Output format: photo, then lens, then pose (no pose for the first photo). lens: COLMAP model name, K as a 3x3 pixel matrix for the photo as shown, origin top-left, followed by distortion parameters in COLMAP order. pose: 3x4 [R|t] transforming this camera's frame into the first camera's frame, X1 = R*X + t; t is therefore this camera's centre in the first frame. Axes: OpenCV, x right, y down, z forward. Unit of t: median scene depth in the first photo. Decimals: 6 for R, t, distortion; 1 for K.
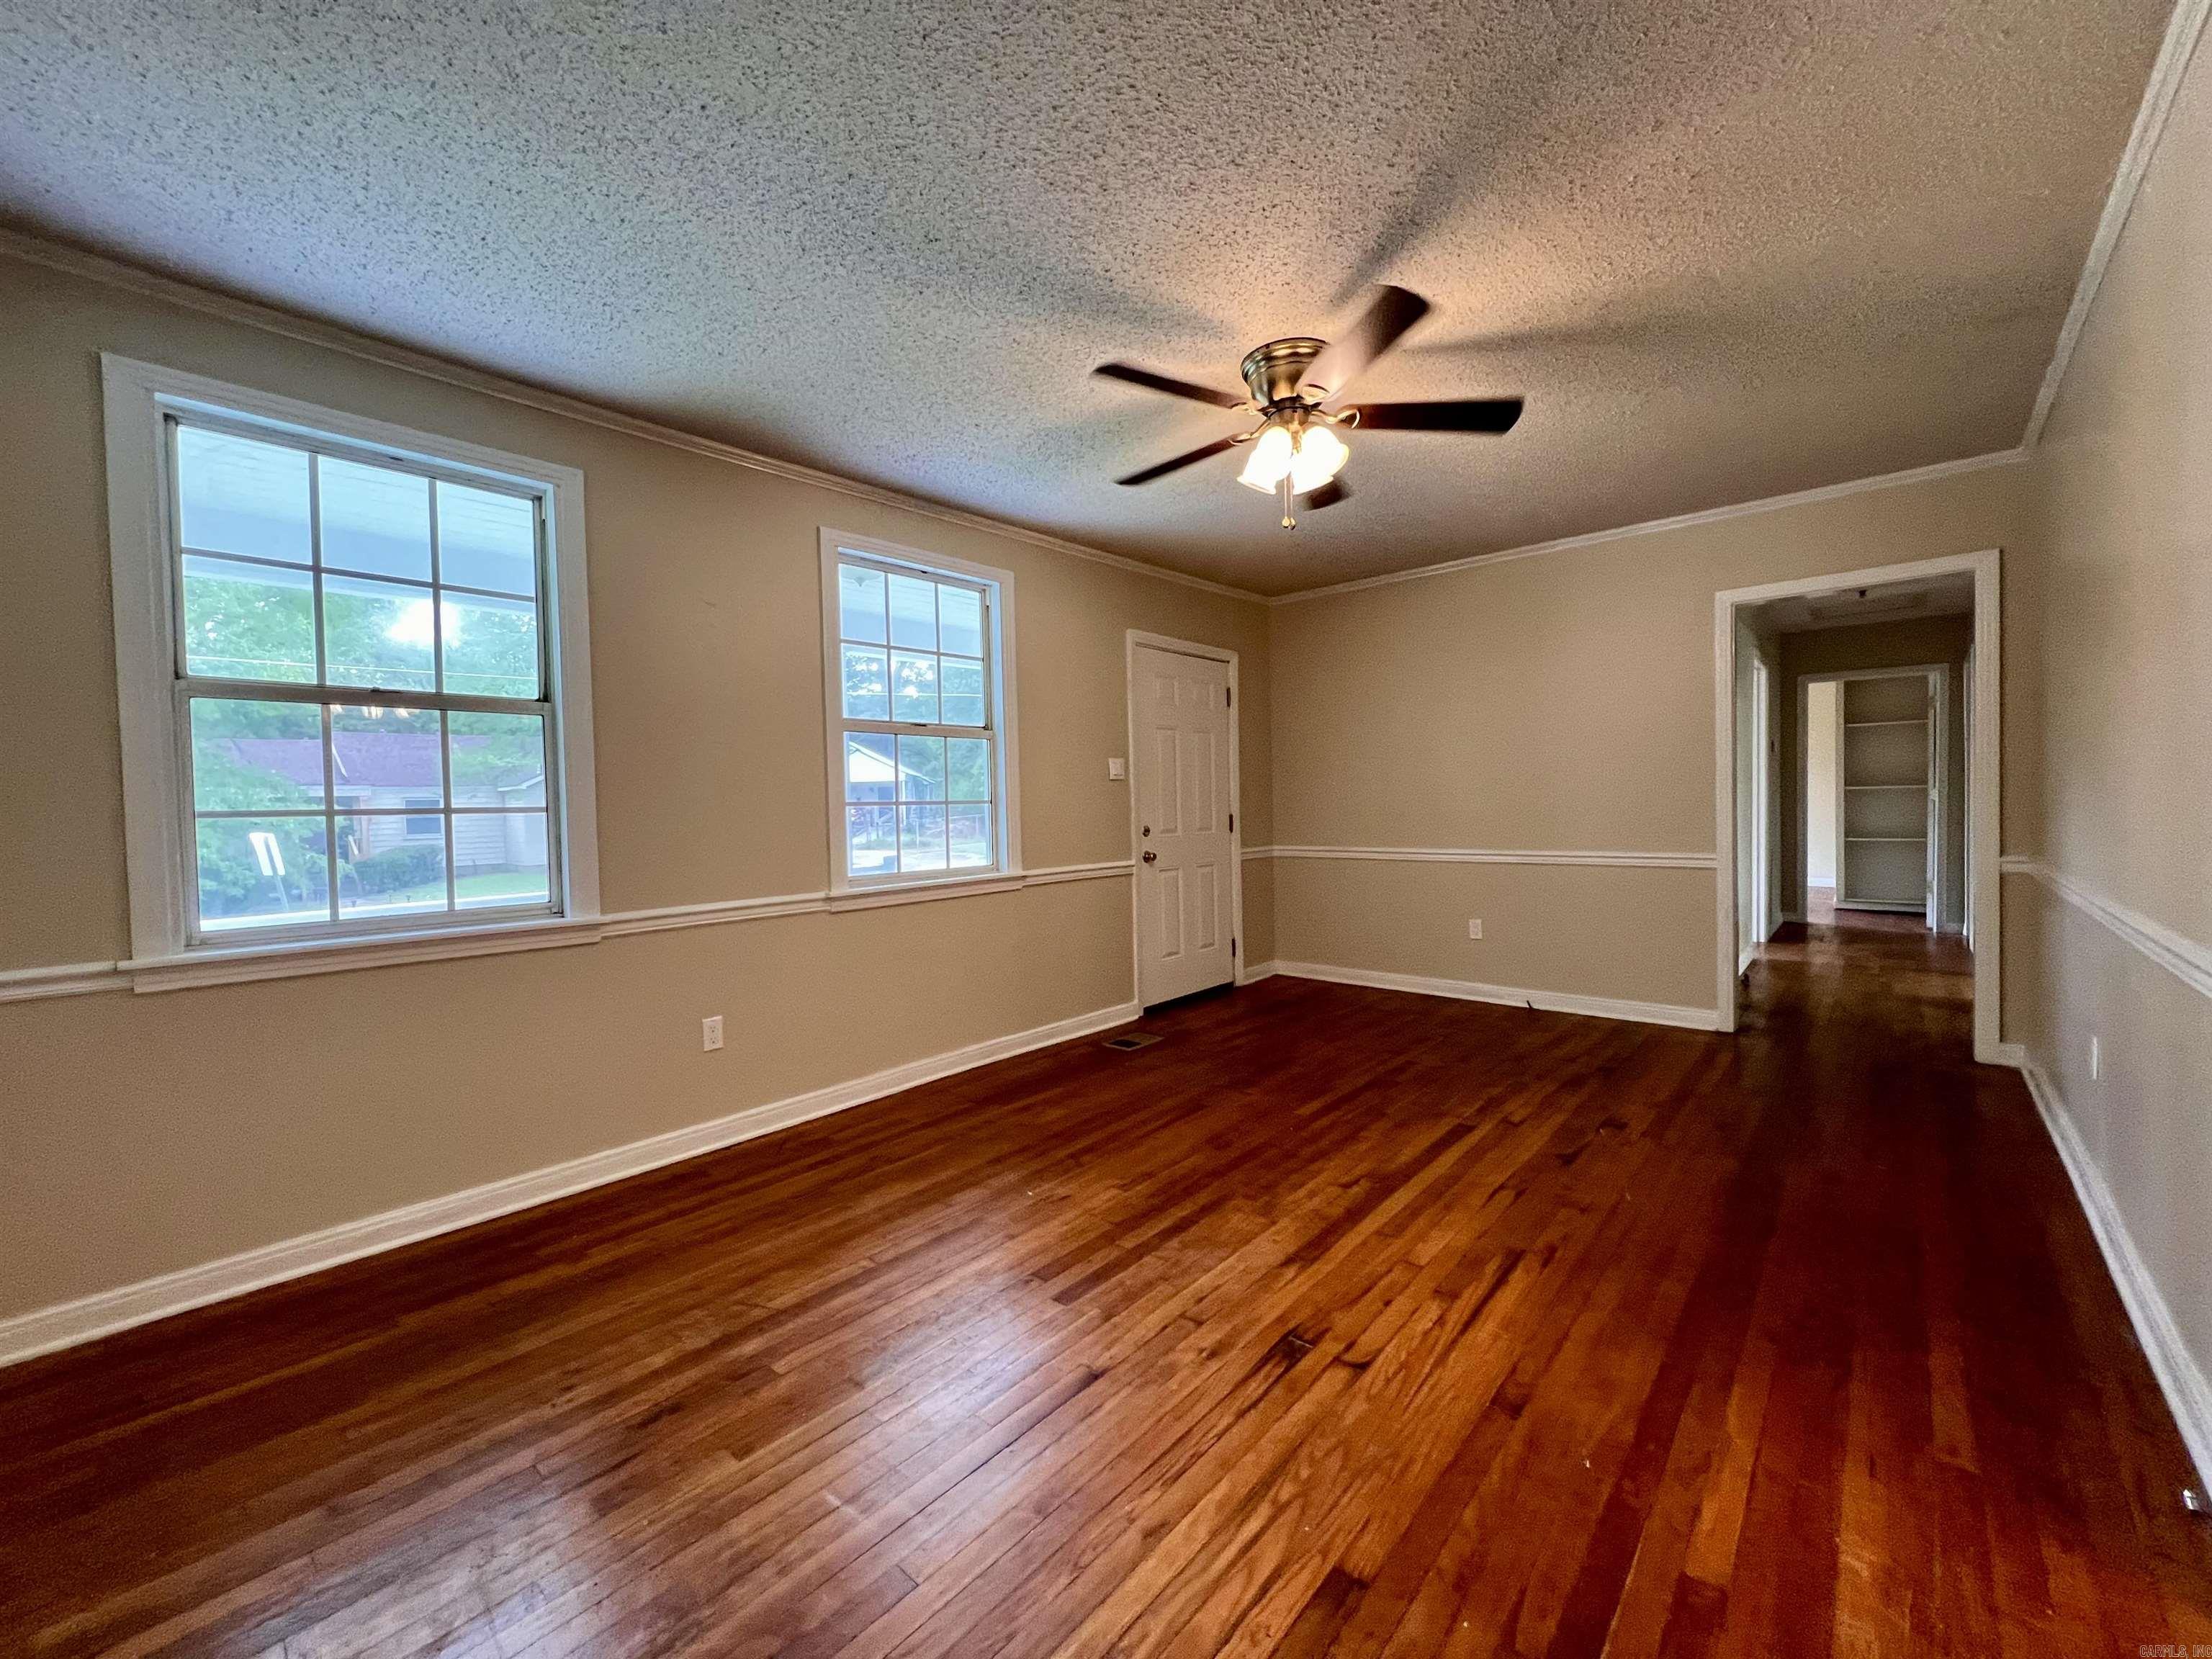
lens RADIAL K [[890.2, 0, 1109.6], [0, 890.2, 821.1], [0, 0, 1]] dist [0.000331, 0.000281]
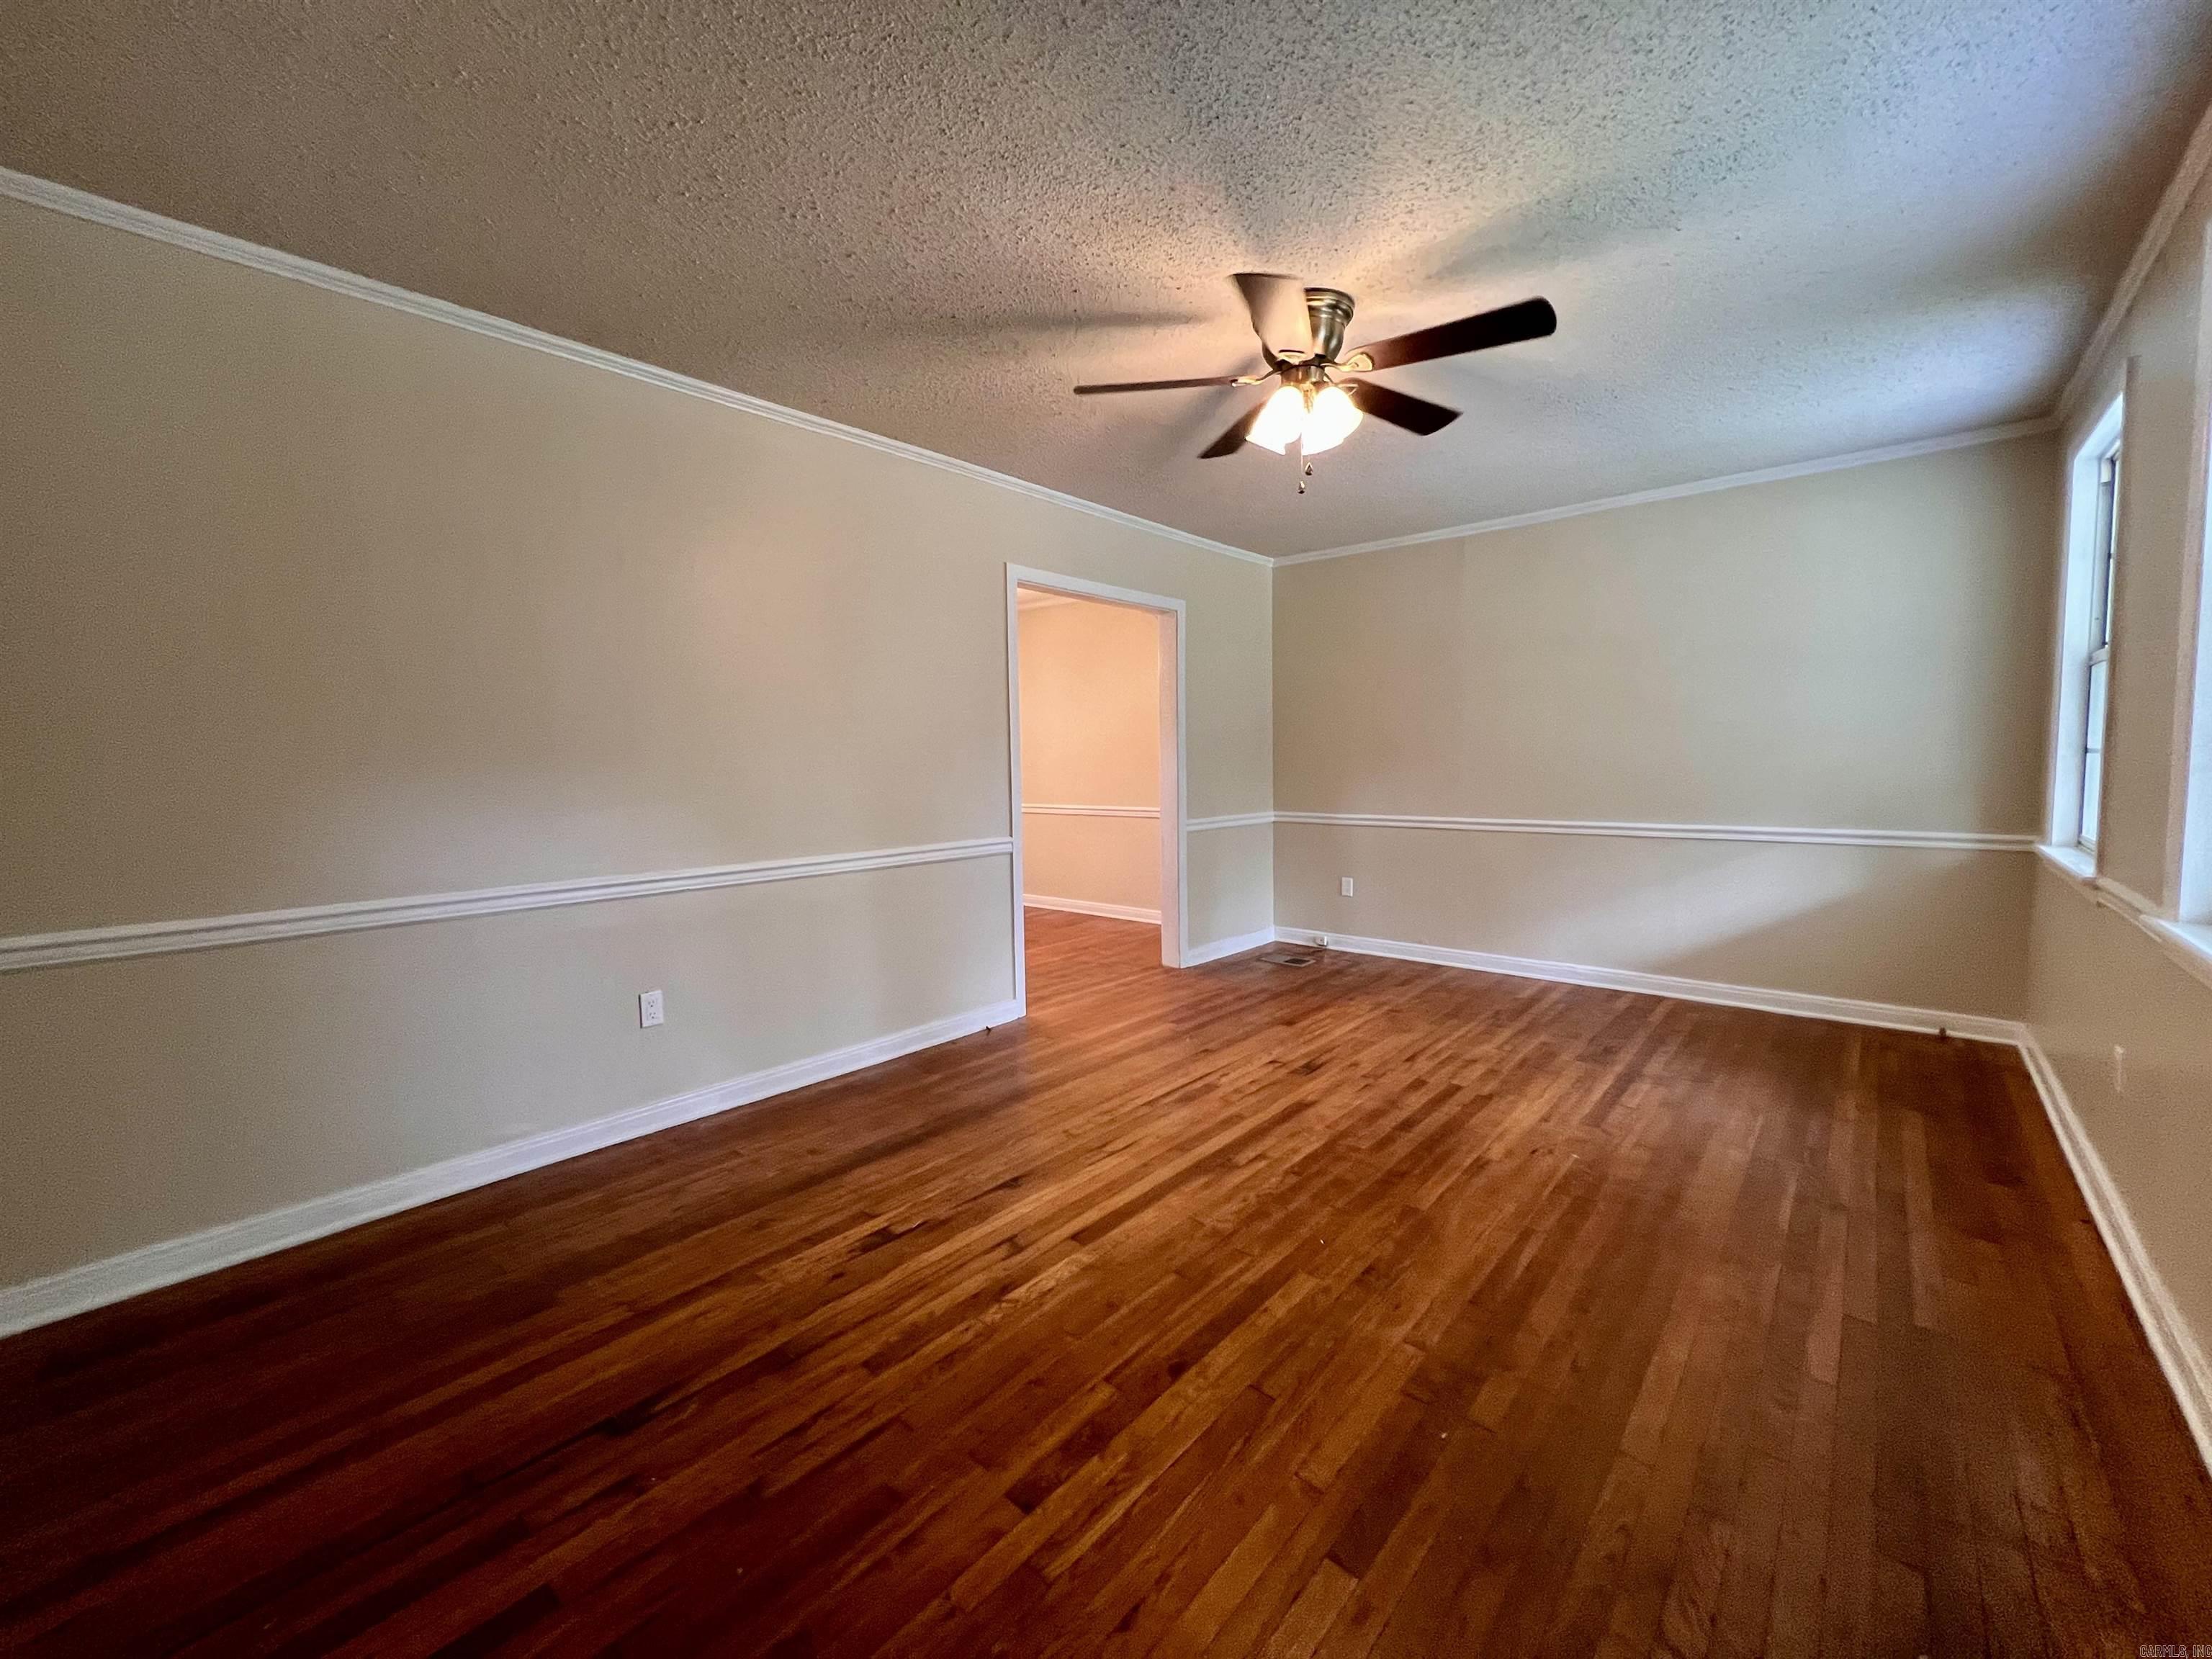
lens RADIAL K [[890.2, 0, 1109.6], [0, 890.2, 821.1], [0, 0, 1]] dist [0.000331, 0.000281]
pose [[-0.999286, 0.037607, -0.003536, 0.375344], [0.037122, 0.995048, 0.092203, -0.060814], [0.006986, 0.092006, -0.995734, 1.730356]]
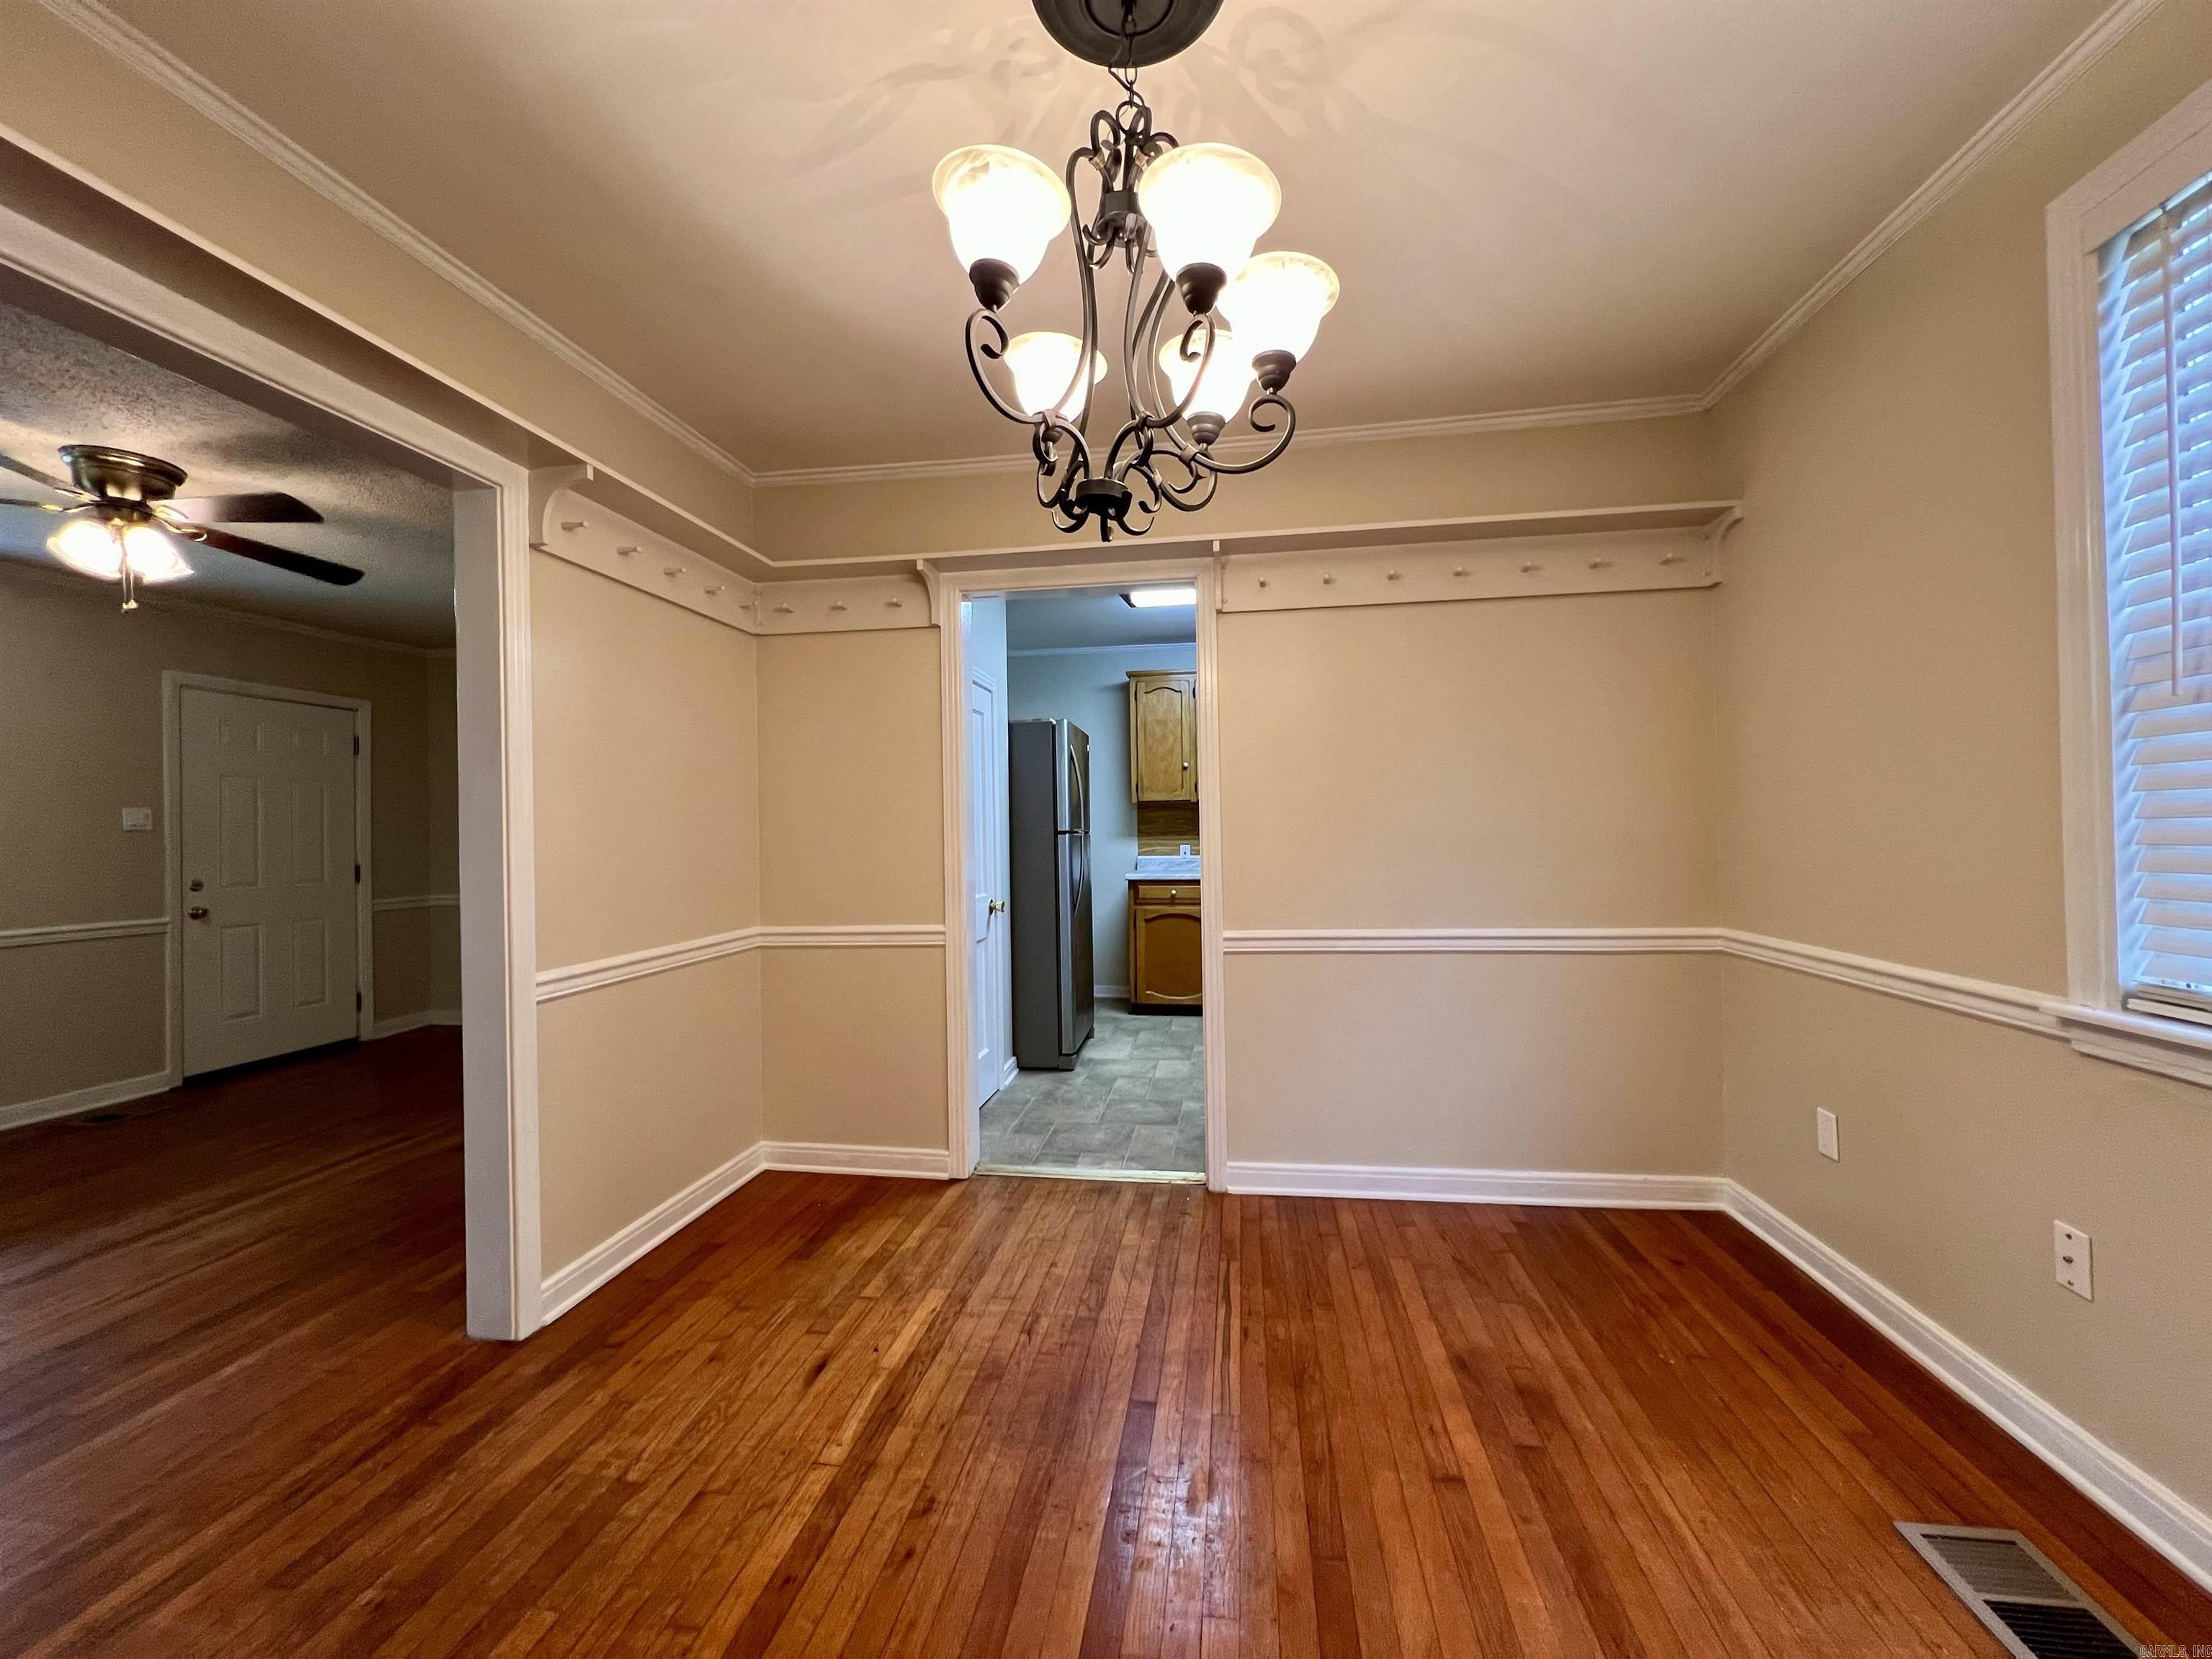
lens RADIAL K [[890.2, 0, 1109.6], [0, 890.2, 821.1], [0, 0, 1]] dist [0.000331, 0.000281]
pose [[0.839403, 0.012424, 0.543368, 0.551563], [0.010515, 0.999180, -0.039090, -0.016235], [-0.543408, 0.038526, 0.838584, -0.503884]]
